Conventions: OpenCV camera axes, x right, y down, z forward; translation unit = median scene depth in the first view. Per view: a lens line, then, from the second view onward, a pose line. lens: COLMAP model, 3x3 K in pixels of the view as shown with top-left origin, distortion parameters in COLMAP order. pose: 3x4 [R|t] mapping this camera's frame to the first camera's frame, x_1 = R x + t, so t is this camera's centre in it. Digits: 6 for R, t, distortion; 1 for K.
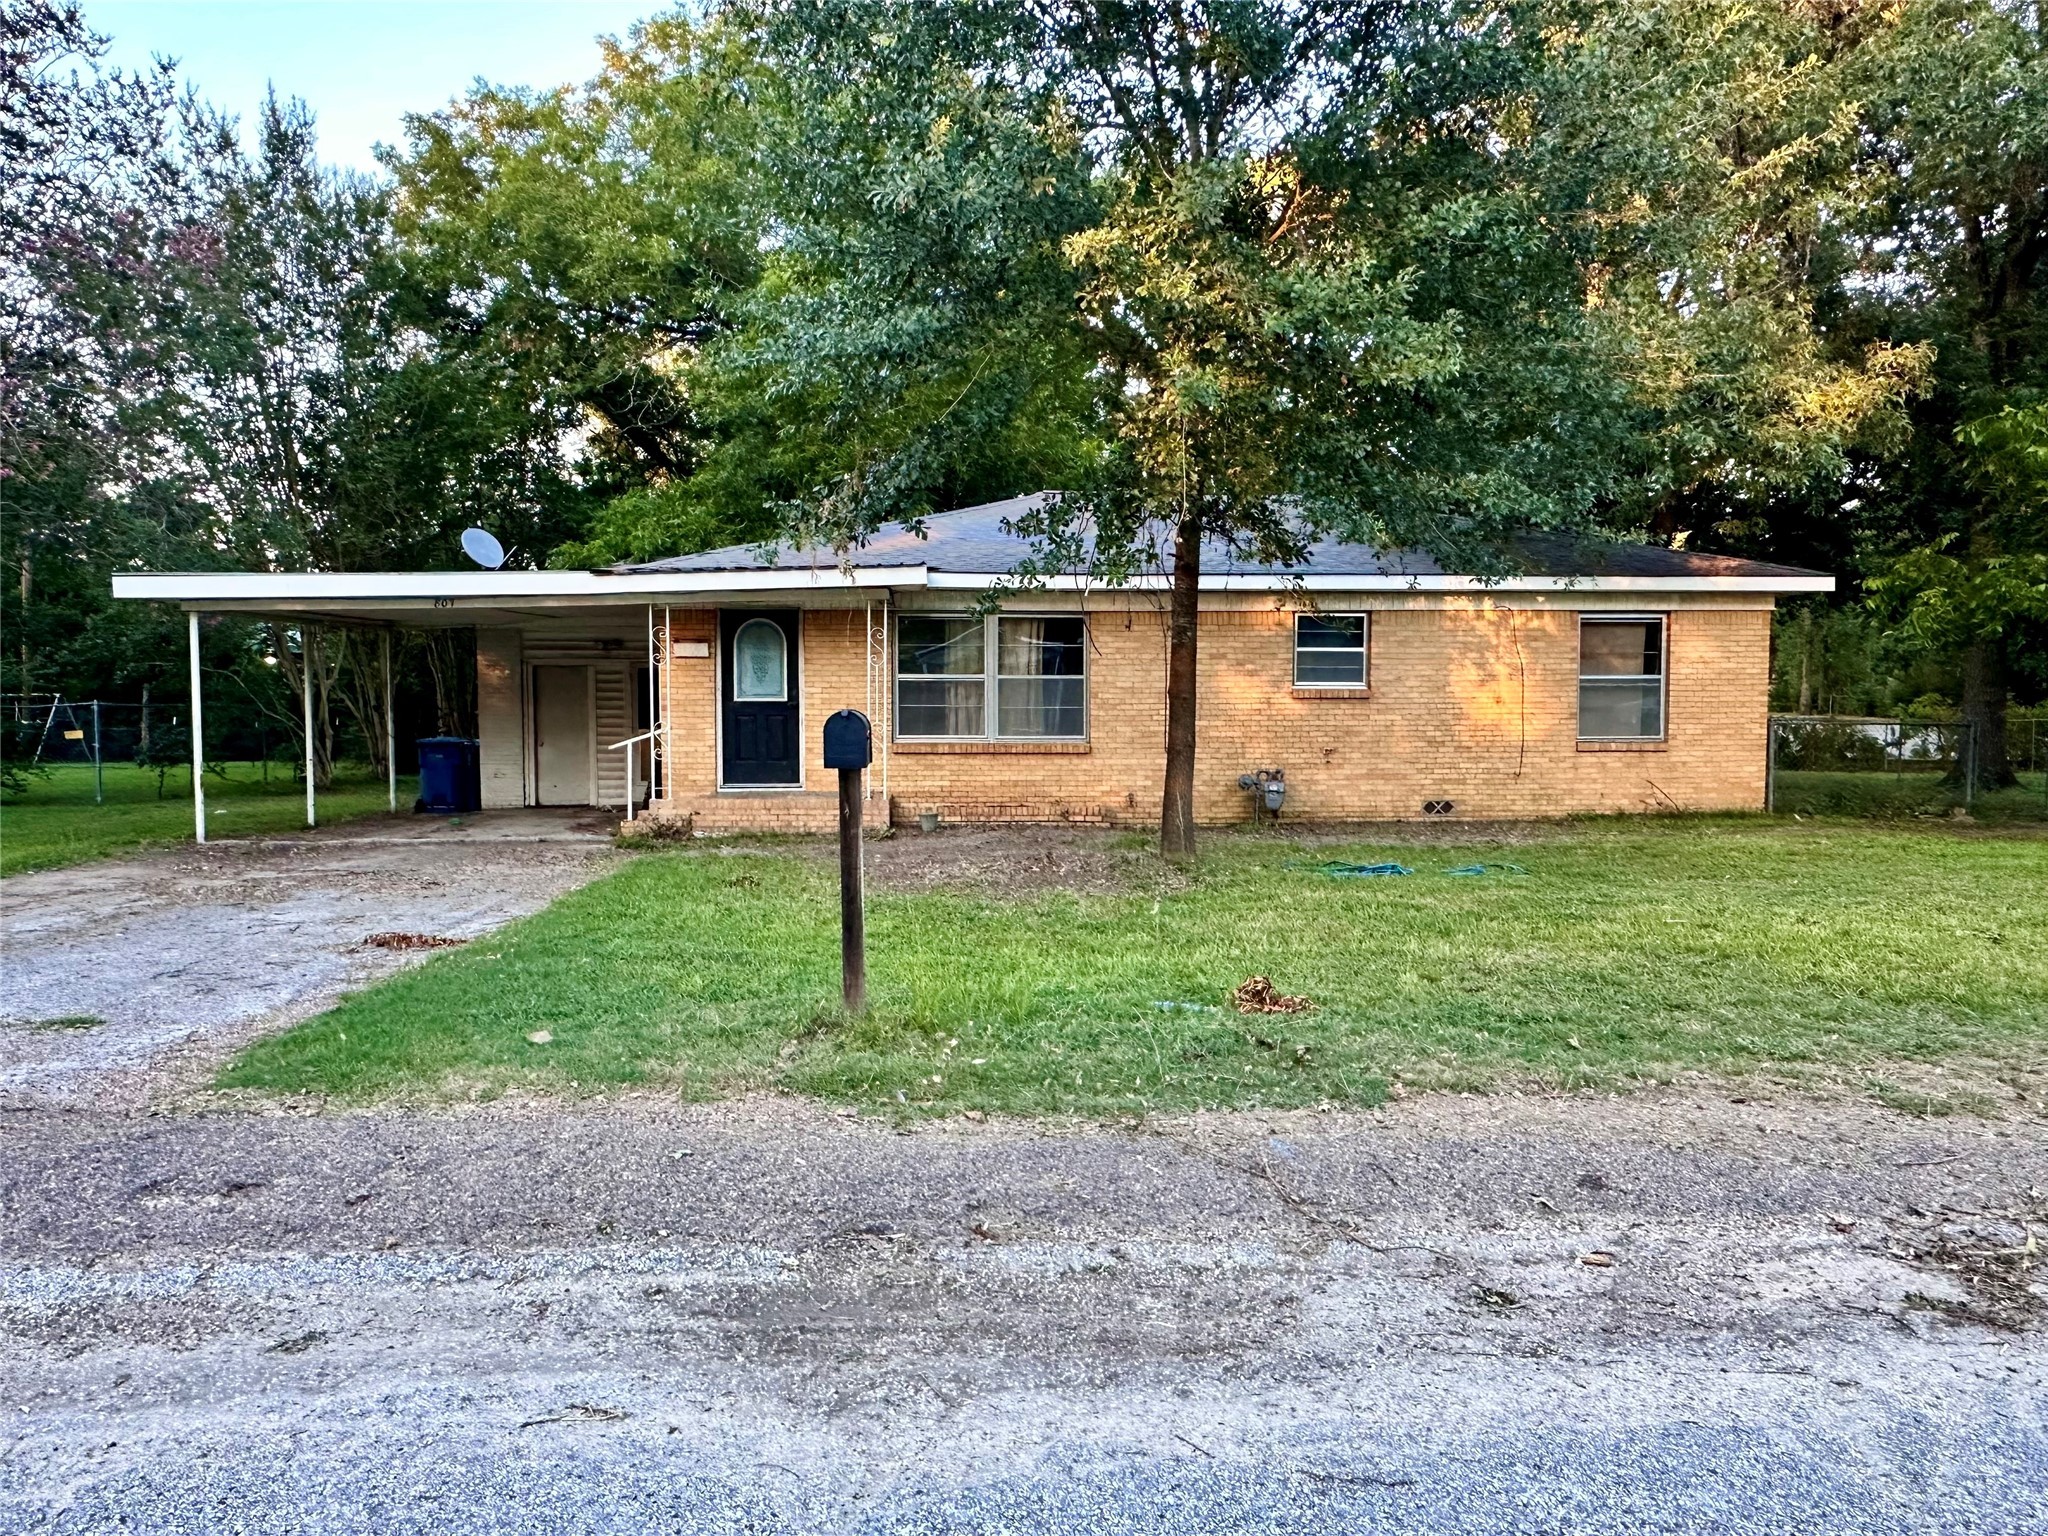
lens RADIAL K [[1356.3, 0, 1024.0], [0, 1356.3, 768.0], [0, 0, 1]] dist [0.002291, 0.000714]
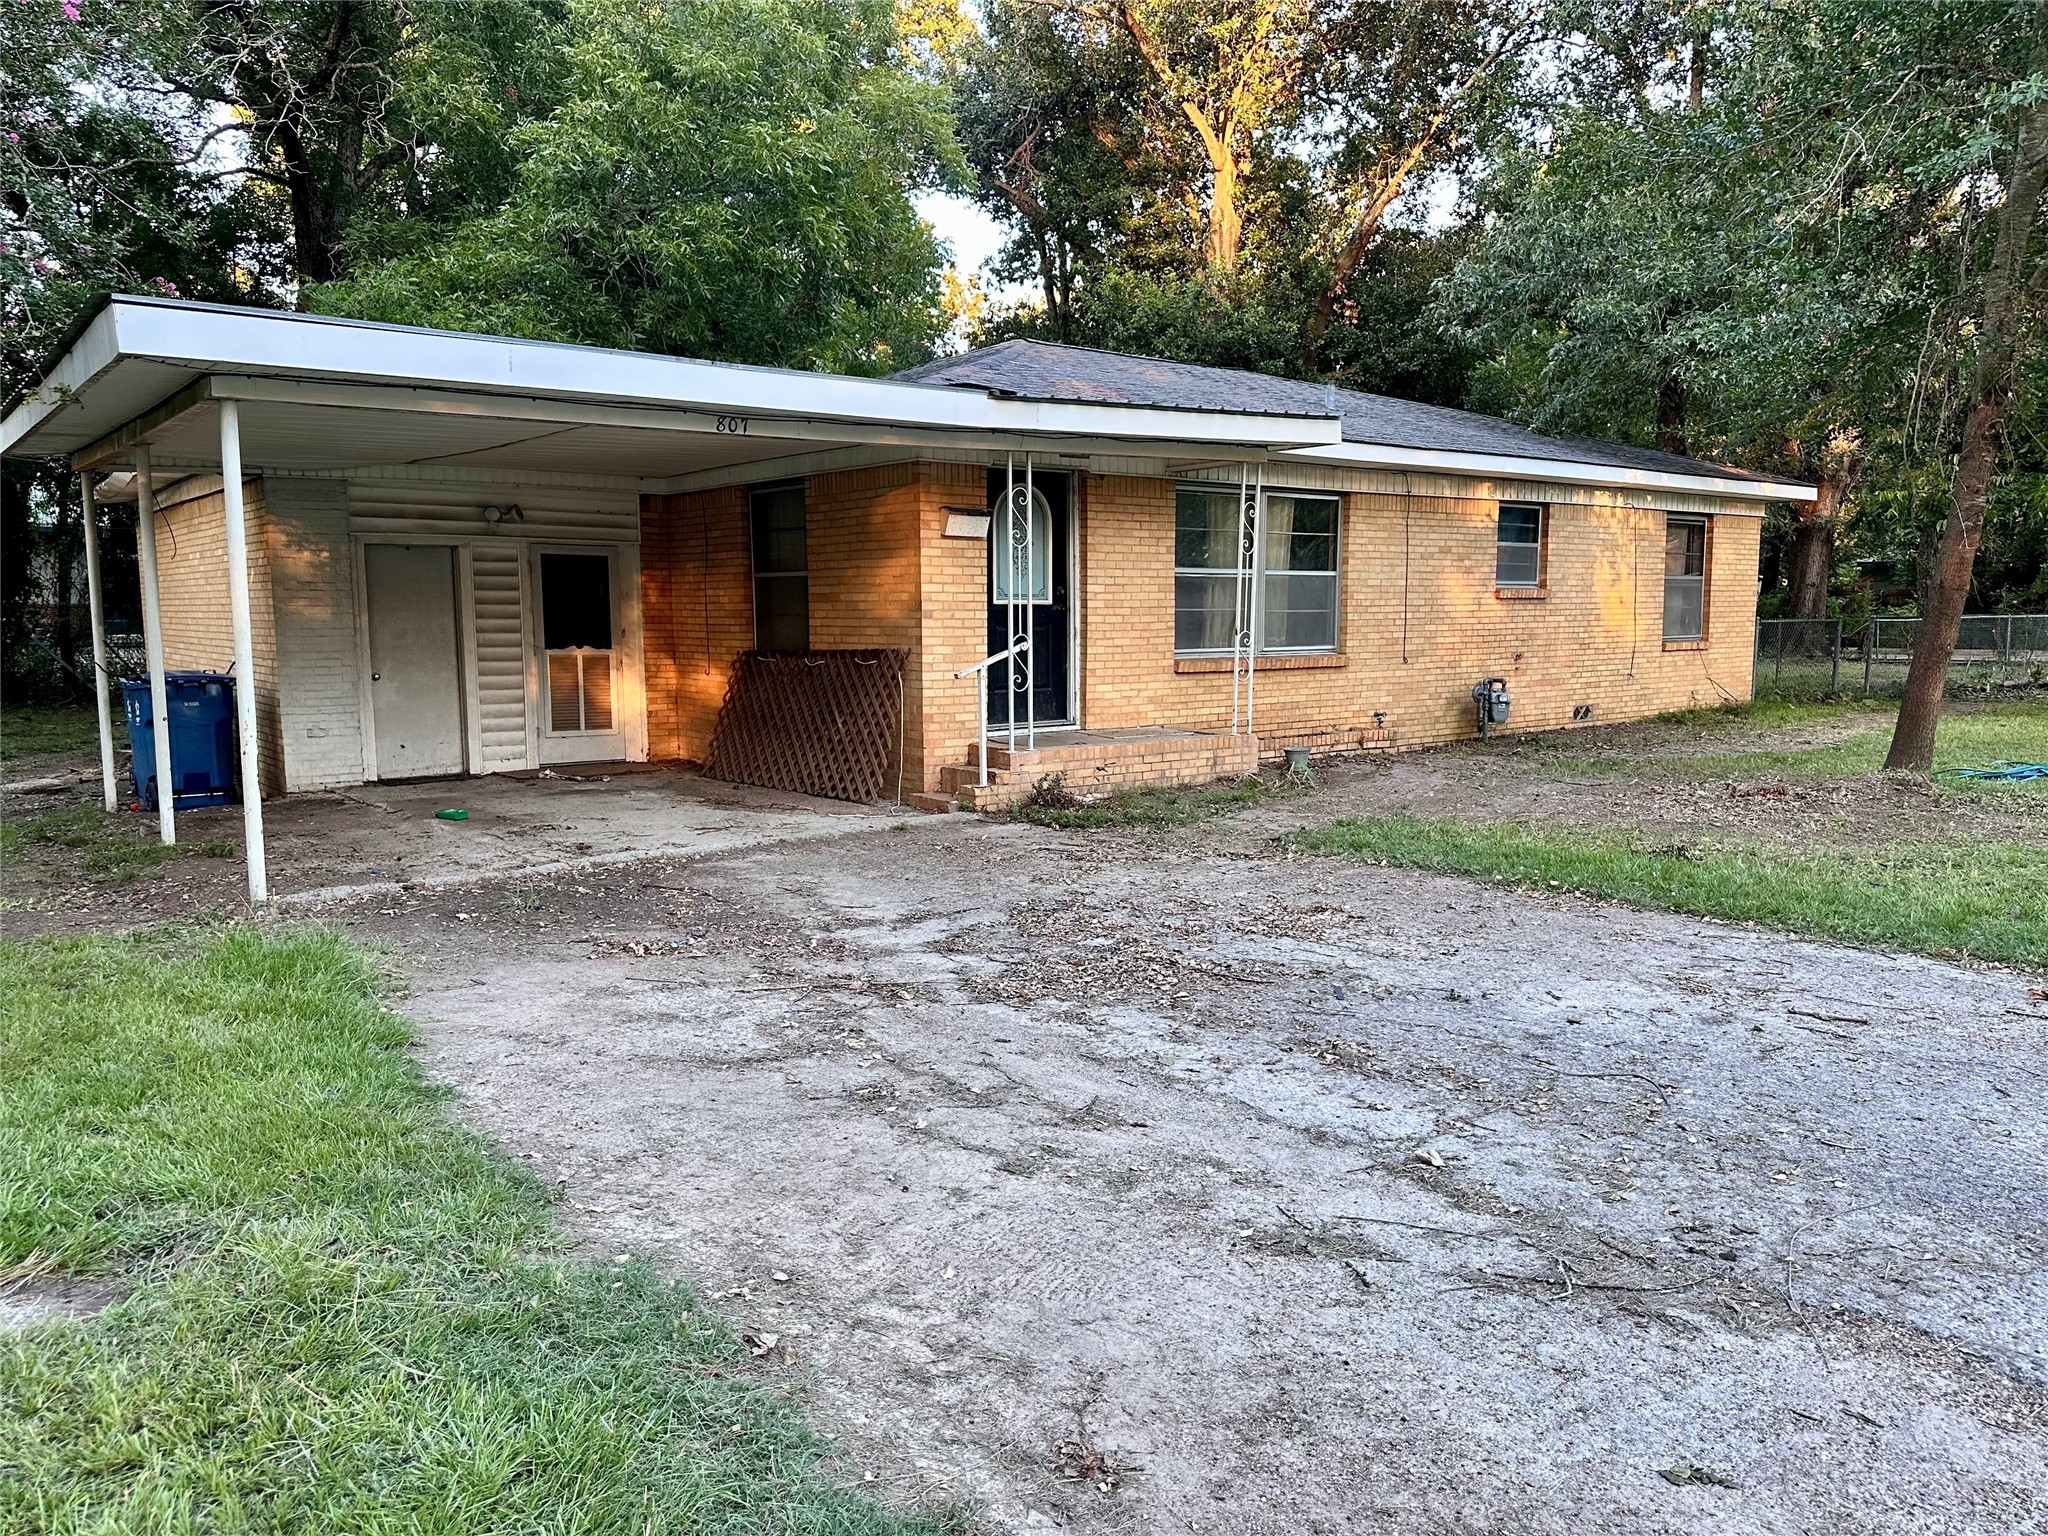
lens RADIAL K [[1490.1, 0, 1024.0], [0, 1490.1, 768.0], [0, 0, 1]] dist [0.003373, -0.001226]
pose [[0.825202, -0.064531, 0.561139, -0.620950], [0.028215, 0.996921, 0.073154, -0.020488], [-0.564132, -0.044534, 0.824483, 0.355613]]
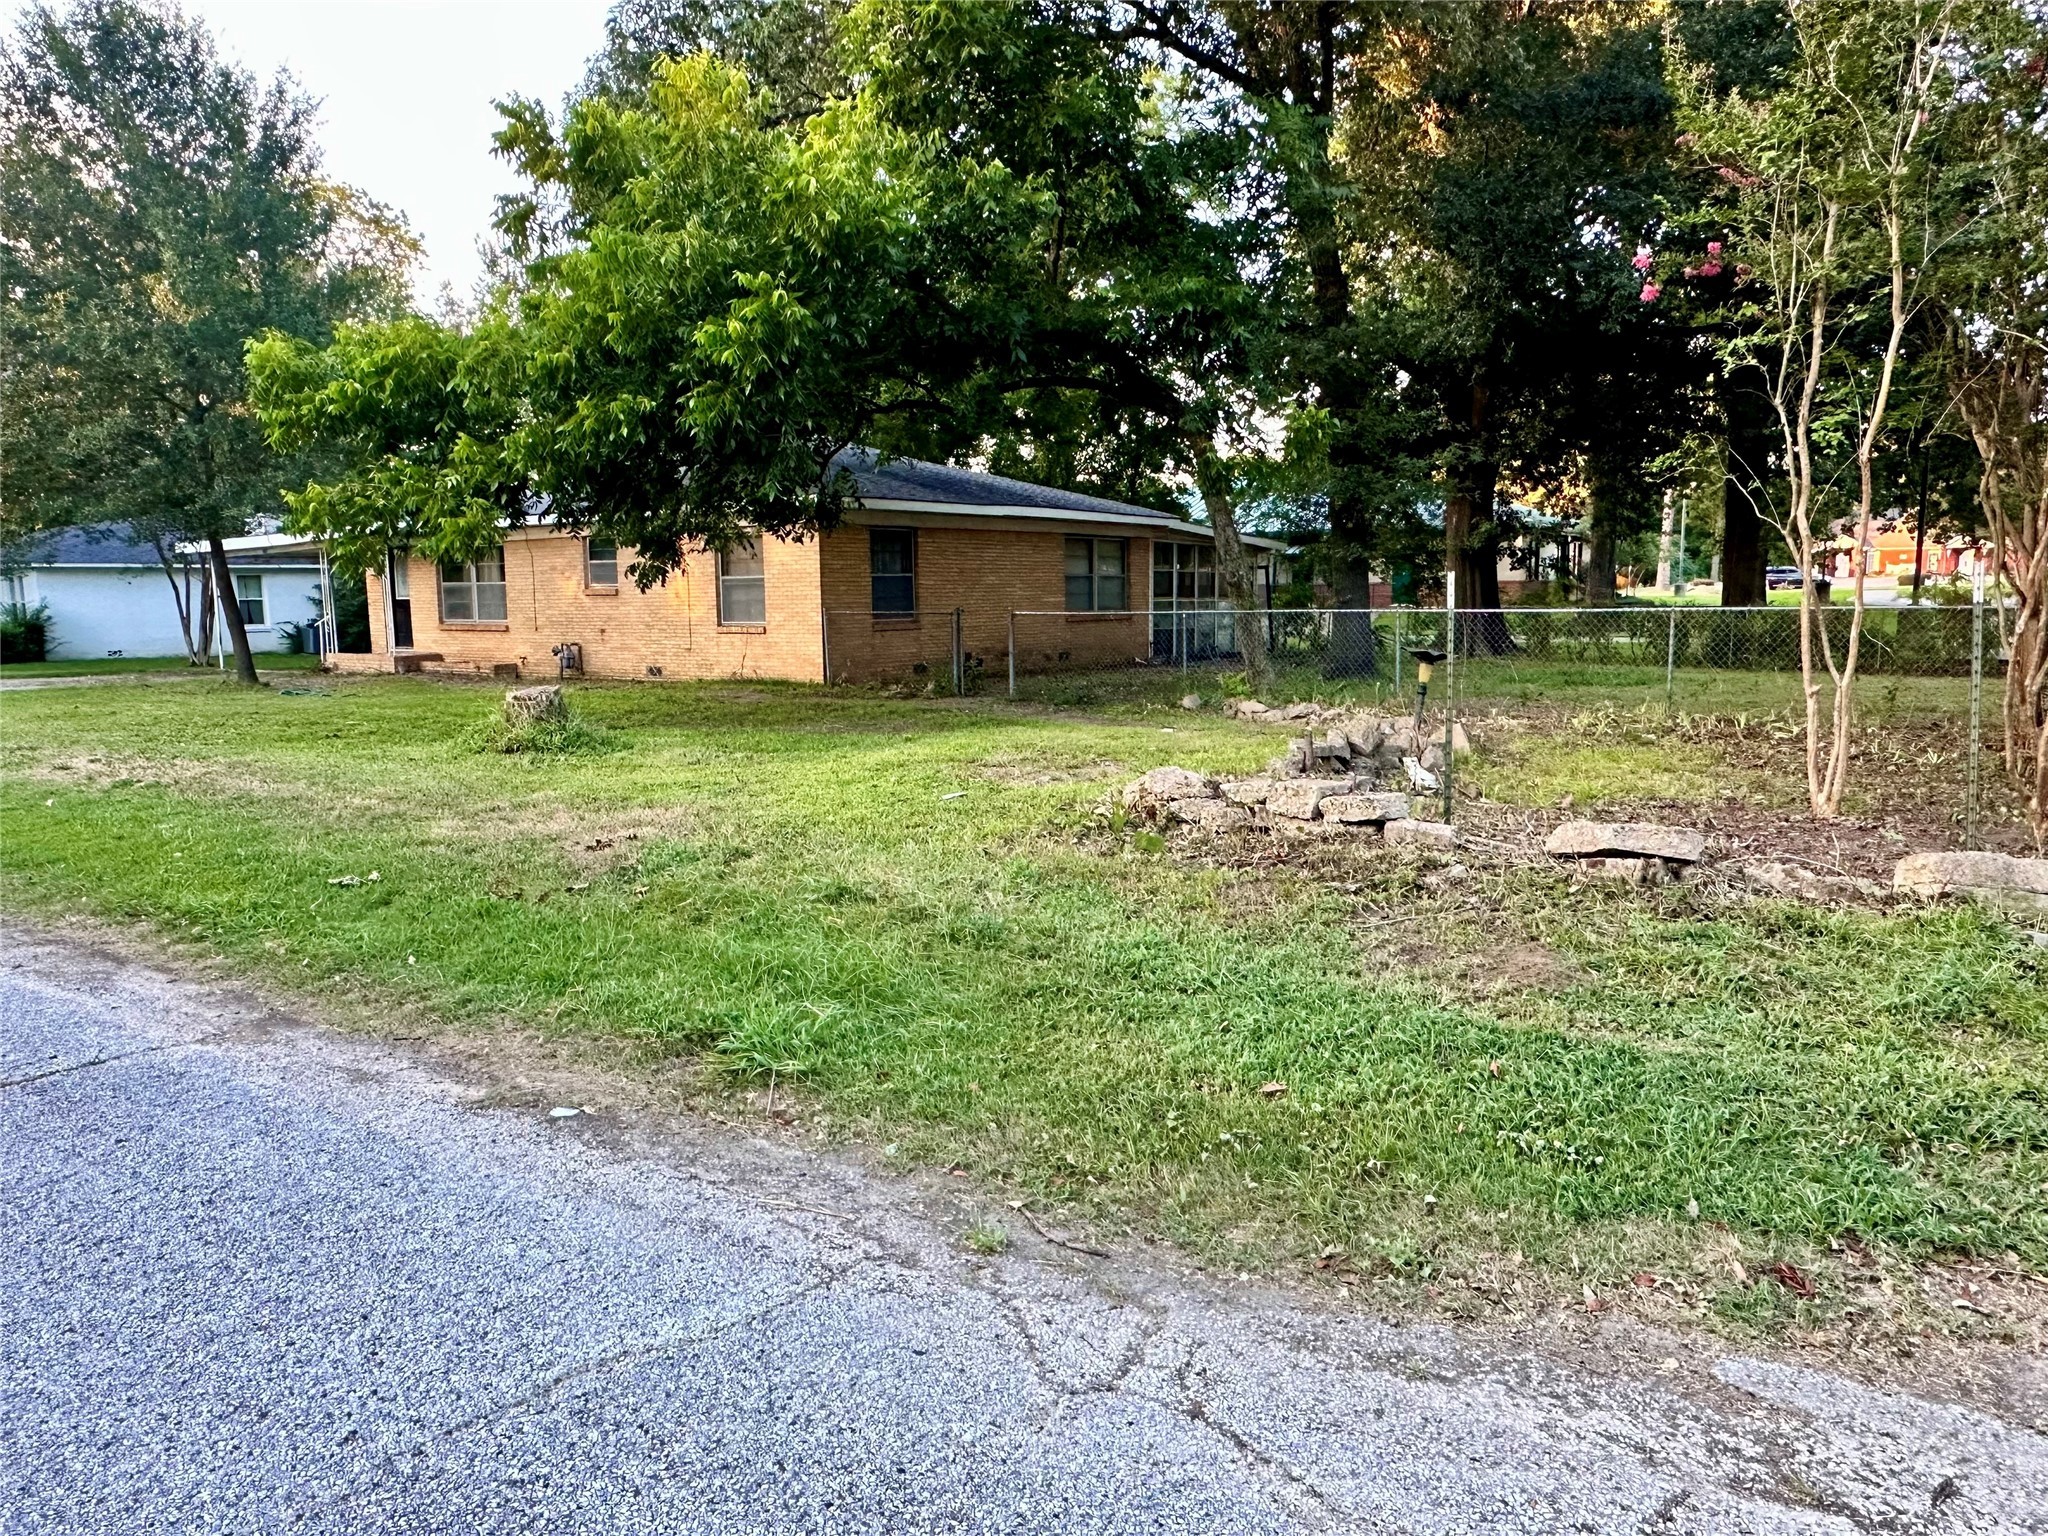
lens RADIAL K [[1356.3, 0, 1024.0], [0, 1356.3, 768.0], [0, 0, 1]] dist [0.002291, 0.000714]
pose [[0.756922, 0.076941, -0.648960, 1.552730], [-0.021663, 0.995453, 0.092756, -0.011041], [0.653146, -0.056151, 0.755147, 0.170097]]
